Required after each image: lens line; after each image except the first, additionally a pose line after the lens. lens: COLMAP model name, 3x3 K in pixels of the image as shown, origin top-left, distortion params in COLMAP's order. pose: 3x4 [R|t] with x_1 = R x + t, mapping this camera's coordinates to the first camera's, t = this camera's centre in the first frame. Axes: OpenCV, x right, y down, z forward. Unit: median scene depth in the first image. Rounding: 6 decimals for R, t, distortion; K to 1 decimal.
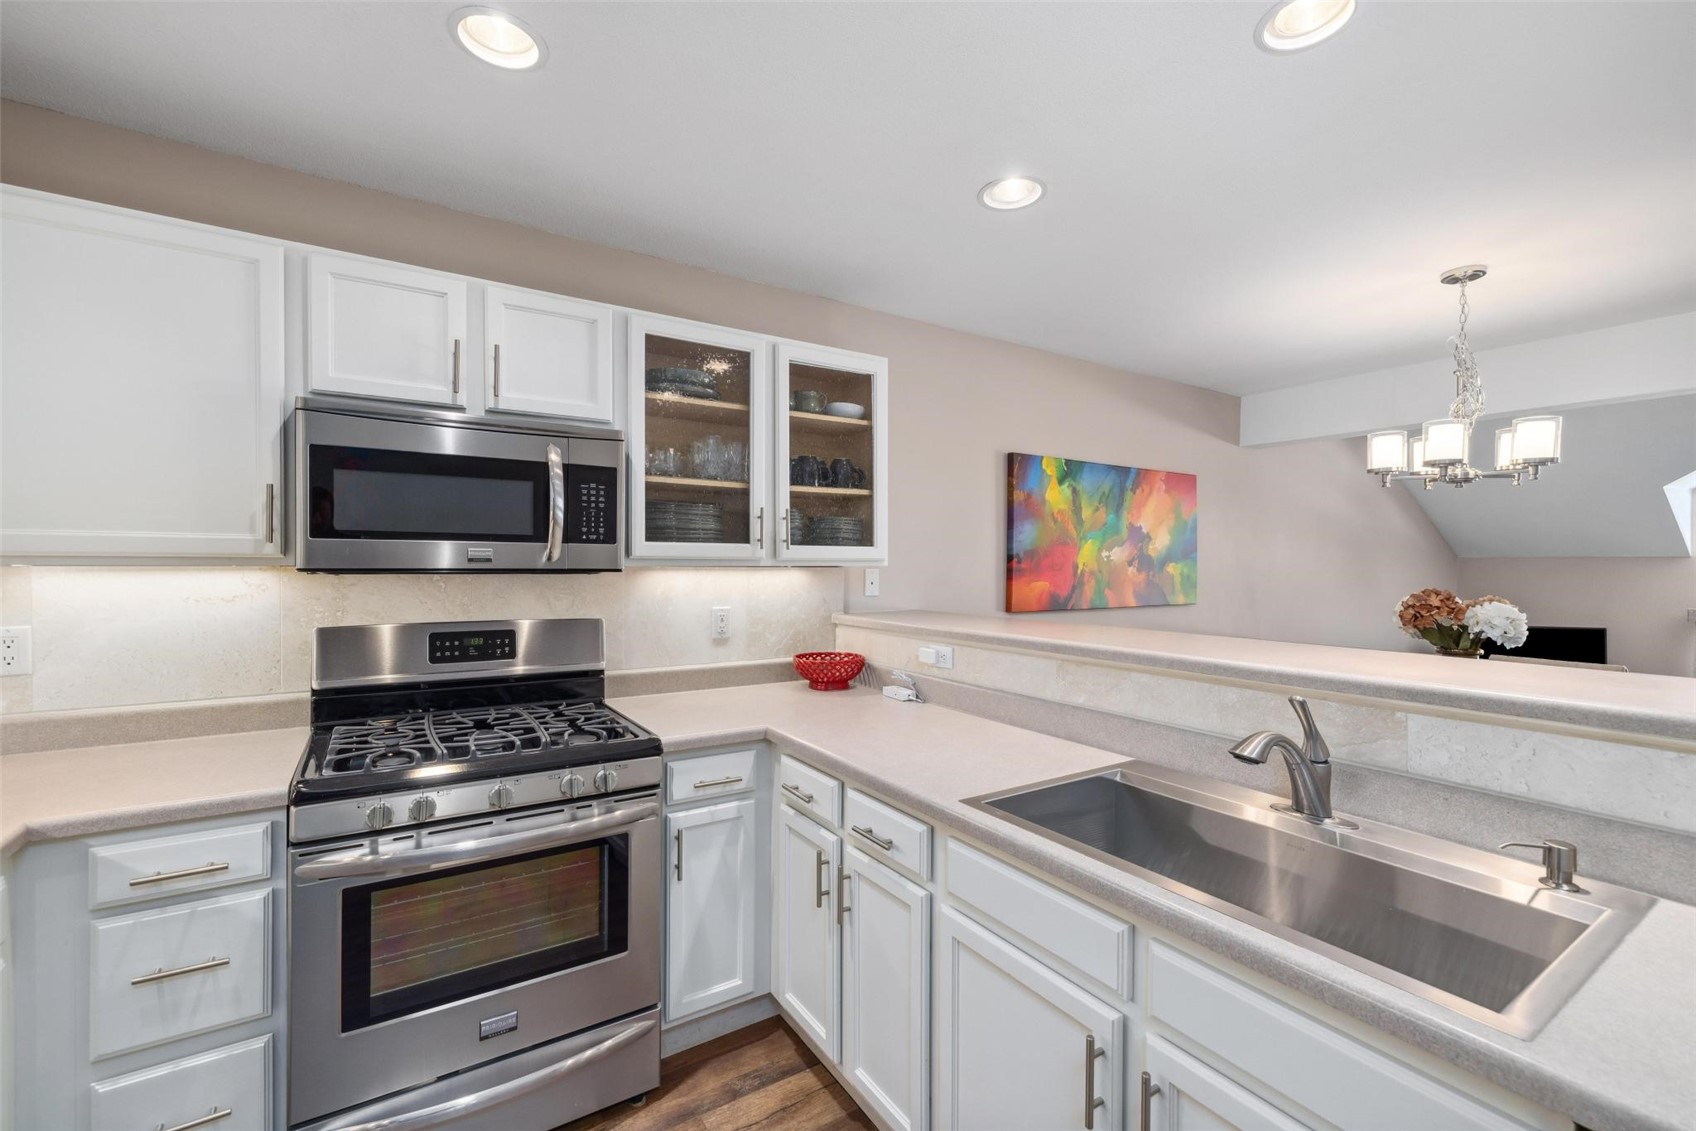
lens RADIAL K [[730.8, 0, 857.5], [0, 730.8, 566.7], [0, 0, 1]] dist [0.002354, 0.000540]
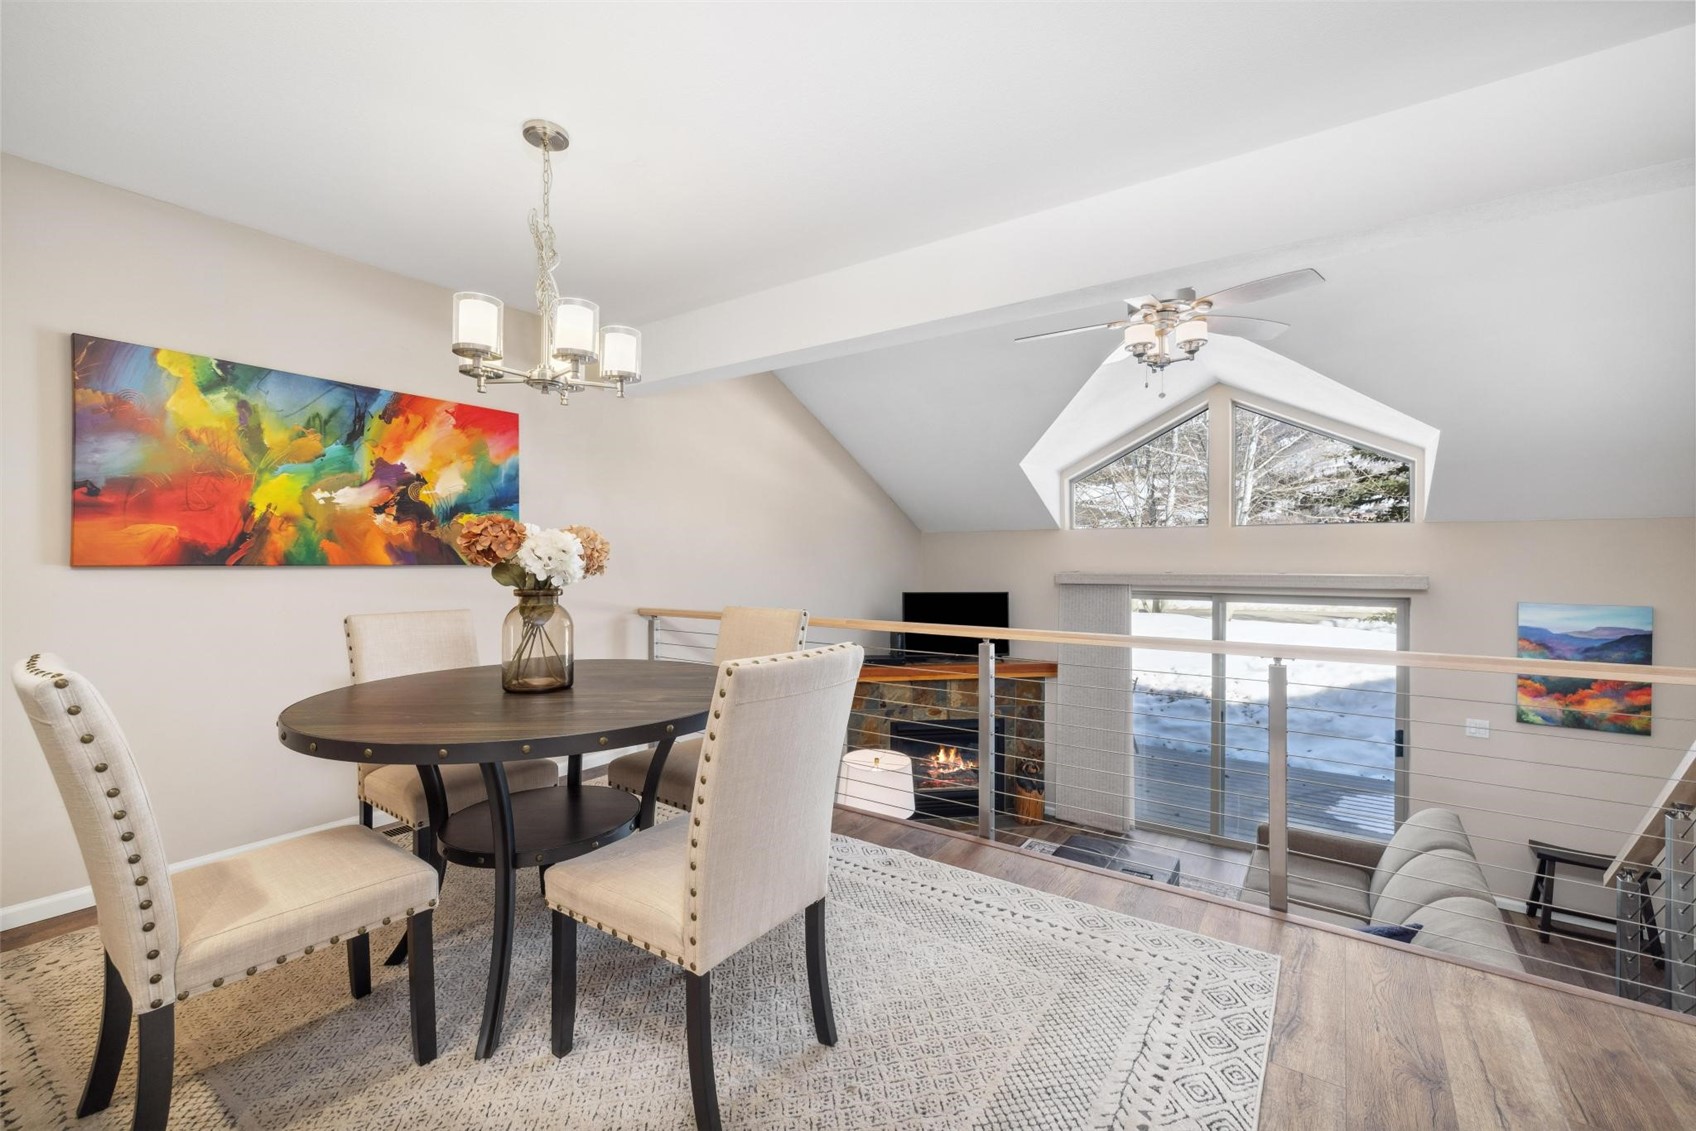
lens RADIAL K [[704.0, 0, 848.0], [0, 704.0, 565.5], [0, 0, 1]] dist [0.000094, 0.000079]
pose [[0.930072, -0.007587, 0.367298, 0.970150], [0.008043, 0.999968, 0.000290, 0.101884], [-0.367289, 0.002684, 0.930103, 0.179194]]
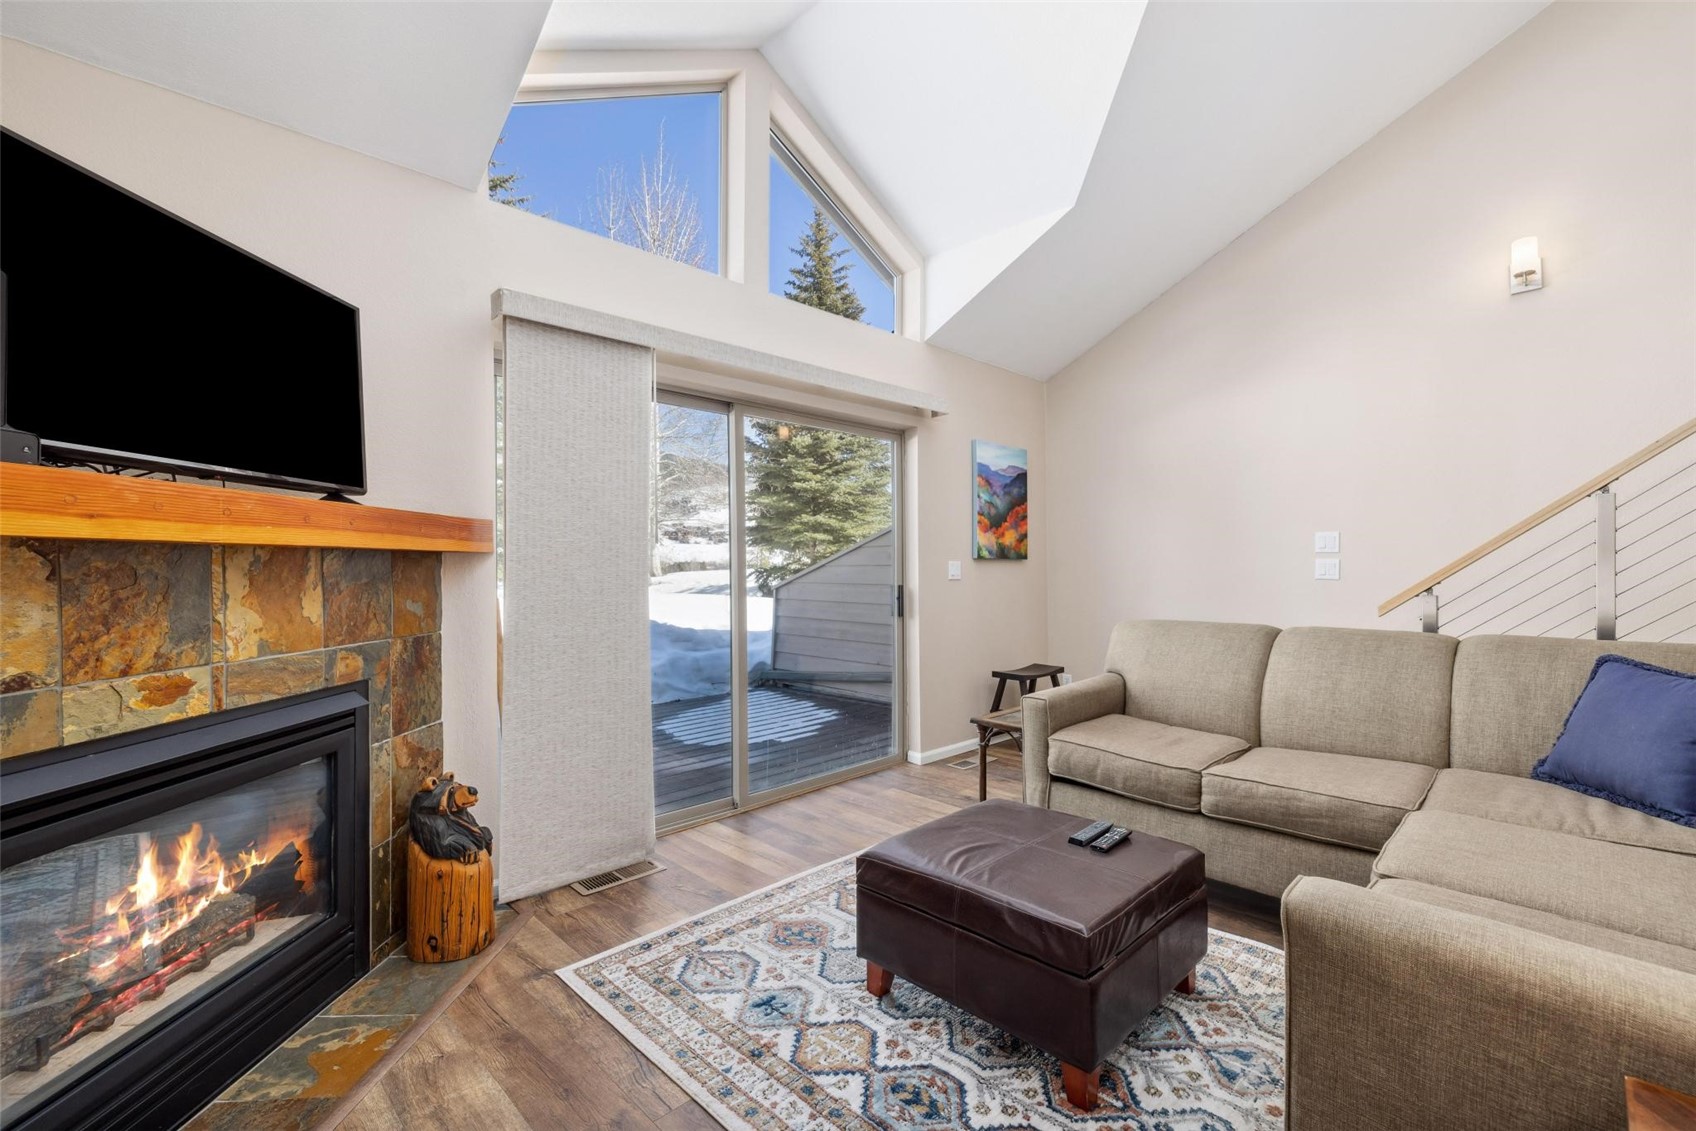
lens RADIAL K [[731.7, 0, 848.0], [0, 731.7, 565.5], [0, 0, 1]] dist [-0.011489, 0.000442]
pose [[-0.193068, -0.009984, 0.981135, 1.494764], [0.009218, 0.999886, 0.011989, 0.542463], [-0.981142, 0.011359, -0.192954, 2.052877]]
